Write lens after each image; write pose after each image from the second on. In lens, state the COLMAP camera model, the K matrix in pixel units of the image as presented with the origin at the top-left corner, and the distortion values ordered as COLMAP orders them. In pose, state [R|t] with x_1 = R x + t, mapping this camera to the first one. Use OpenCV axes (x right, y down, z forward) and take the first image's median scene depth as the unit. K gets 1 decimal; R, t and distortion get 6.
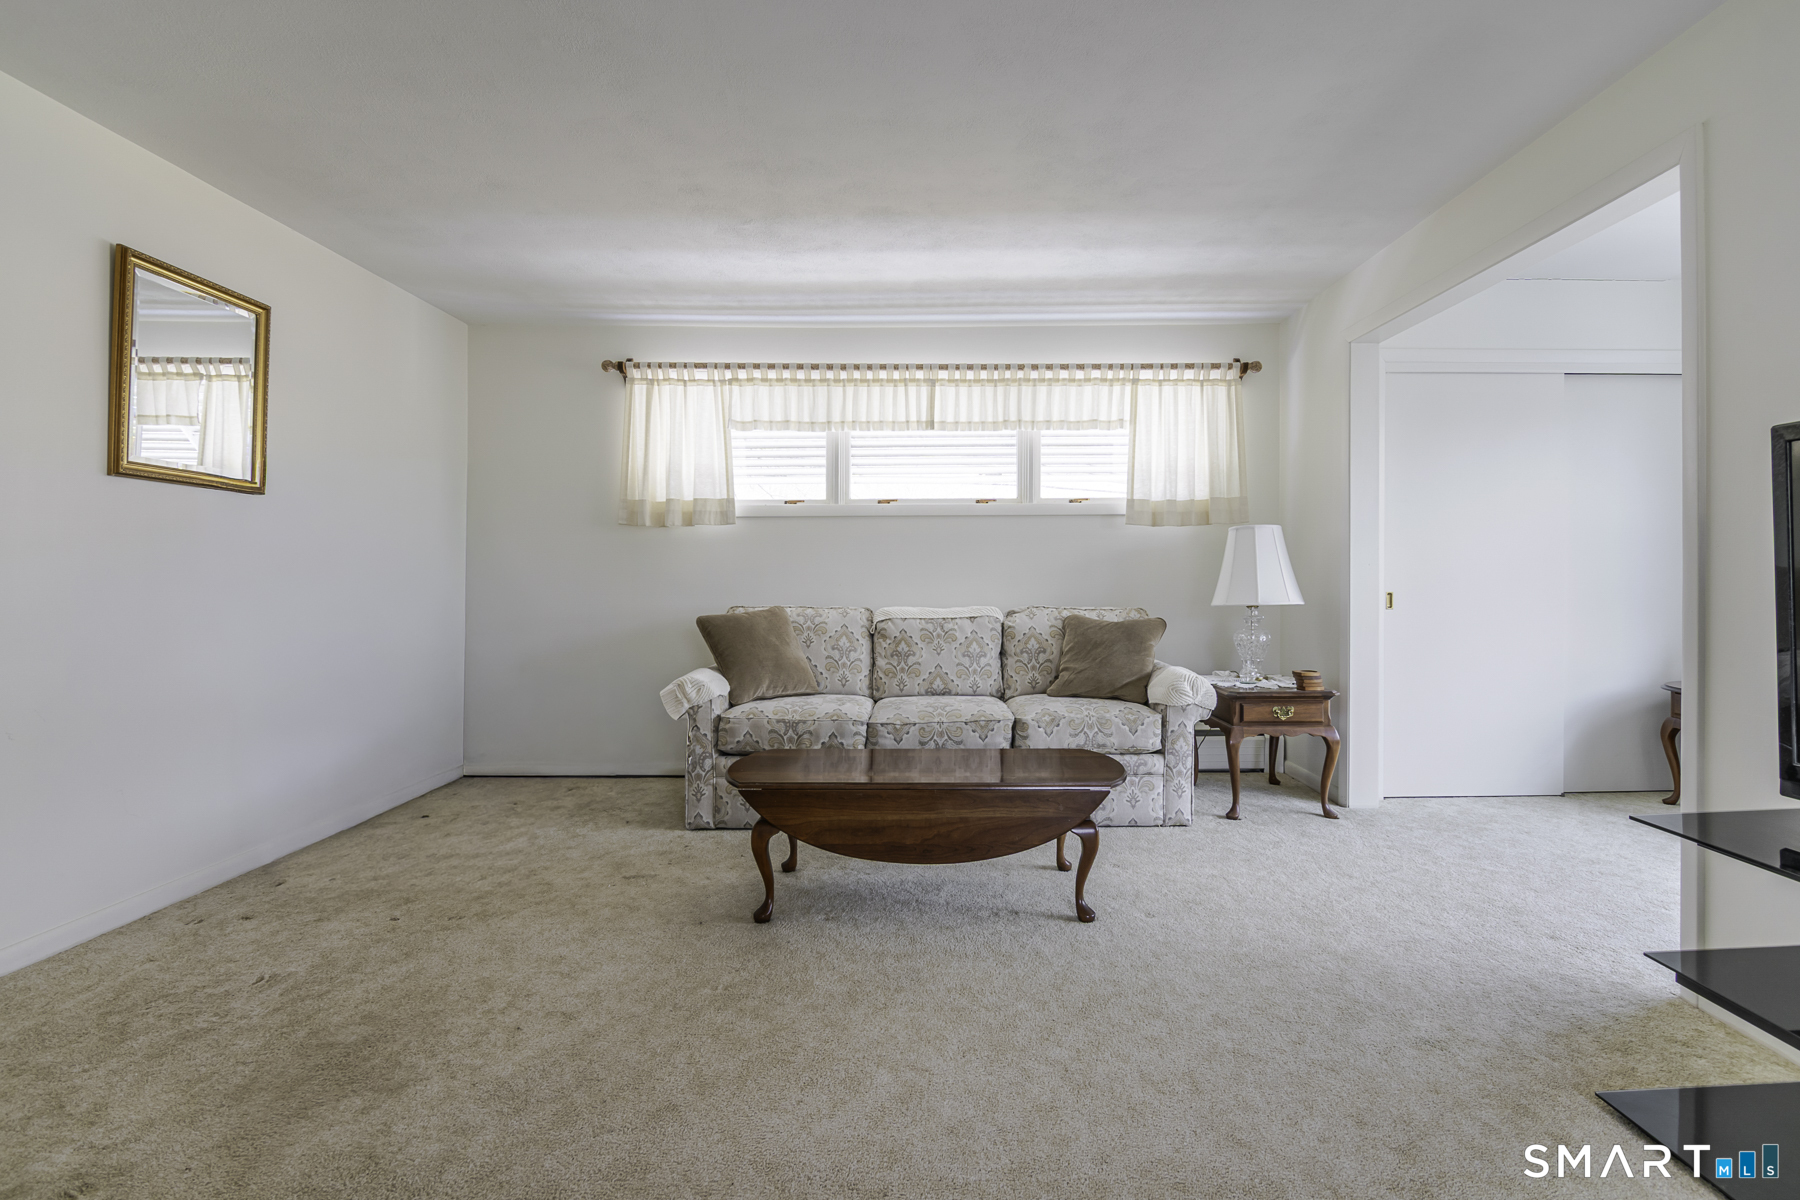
lens RADIAL K [[871.5, 0, 900.0], [0, 871.5, 600.0], [0, 0, 1]] dist [0.001984, -0.009997]
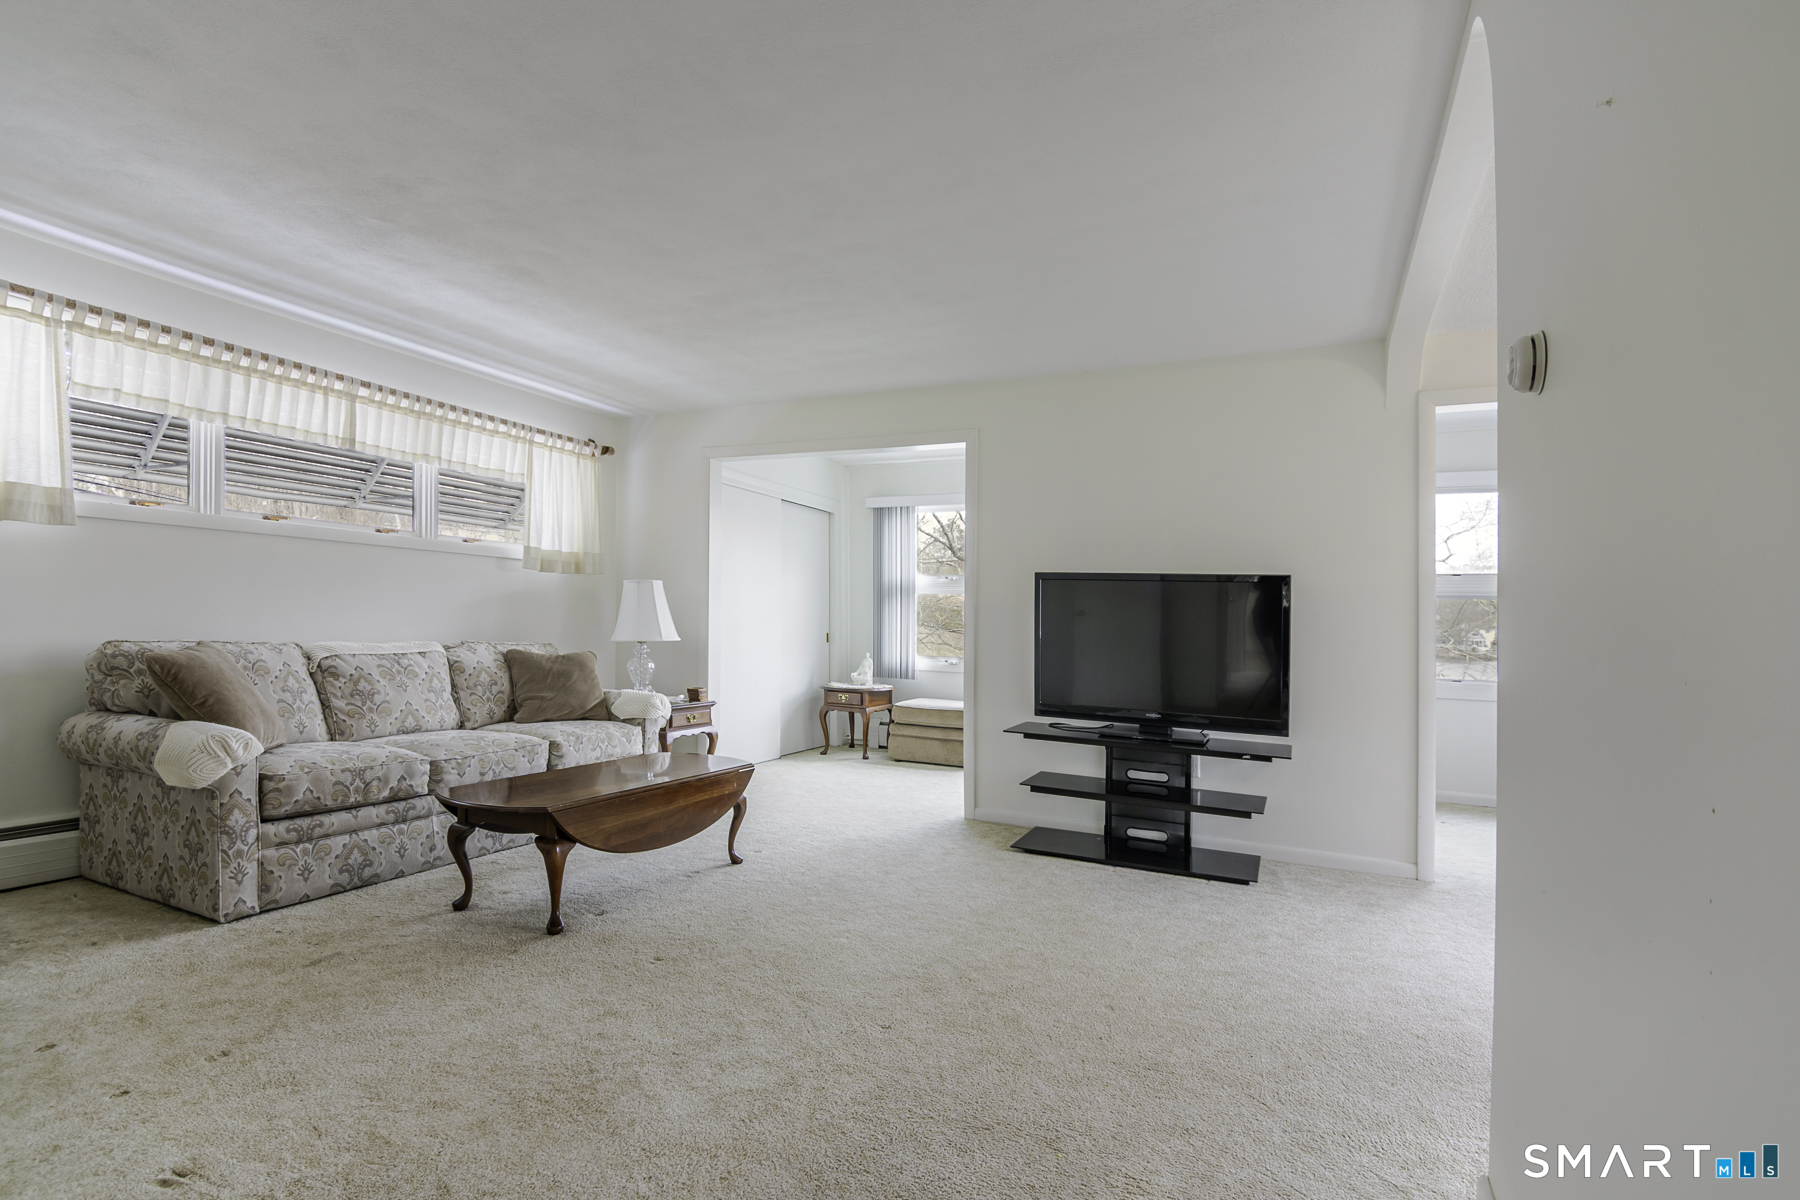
lens RADIAL K [[856.7, 0, 899.0], [0, 856.7, 633.8], [0, 0, 1]] dist [0.000085, -0.010173]
pose [[0.437543, 0.009864, 0.899143, -0.574663], [-0.007895, 0.999943, -0.007128, 0.001335], [-0.899163, -0.003980, 0.437596, 0.095710]]
